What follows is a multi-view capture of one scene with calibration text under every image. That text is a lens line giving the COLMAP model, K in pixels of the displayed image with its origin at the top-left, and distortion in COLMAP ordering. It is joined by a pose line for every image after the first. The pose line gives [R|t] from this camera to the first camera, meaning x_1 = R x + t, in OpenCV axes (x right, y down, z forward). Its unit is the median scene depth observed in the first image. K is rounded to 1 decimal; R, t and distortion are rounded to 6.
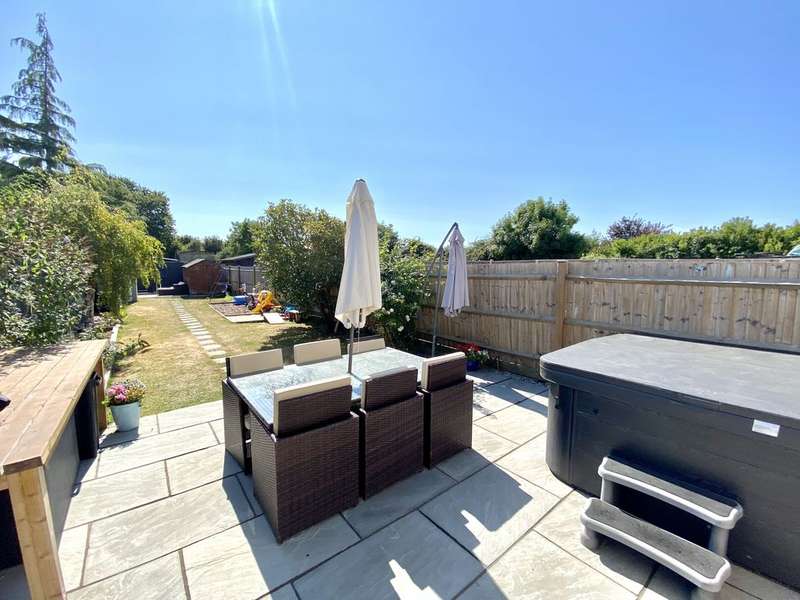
lens RADIAL K [[327.0, 0, 400.0], [0, 327.0, 300.0], [0, 0, 1]] dist [0.000417, -0.010480]
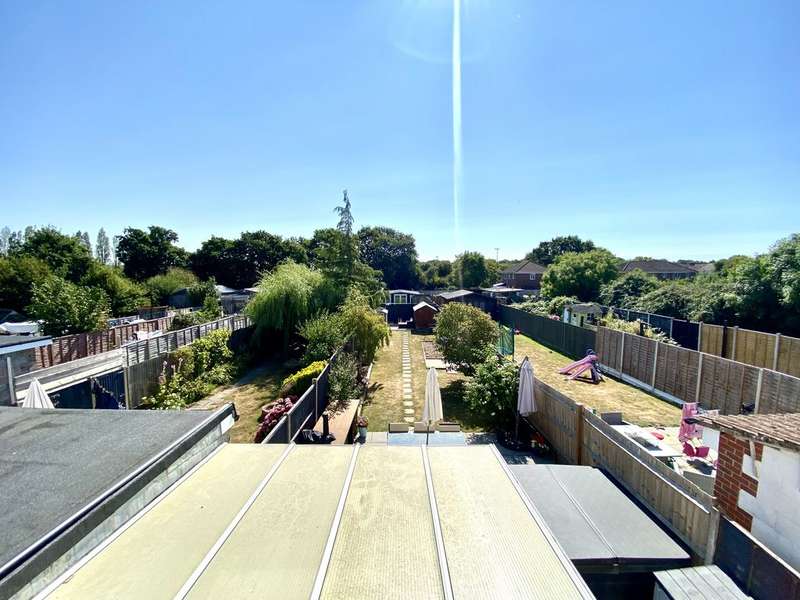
lens RADIAL K [[323.6, 0, 399.0], [0, 323.6, 301.9], [0, 0, 1]] dist [0.024014, -0.022513]
pose [[0.781127, 0.043877, -0.622829, 0.300158], [-0.052710, 0.998601, 0.004243, -0.217233], [0.622144, 0.029516, 0.782346, -0.280232]]
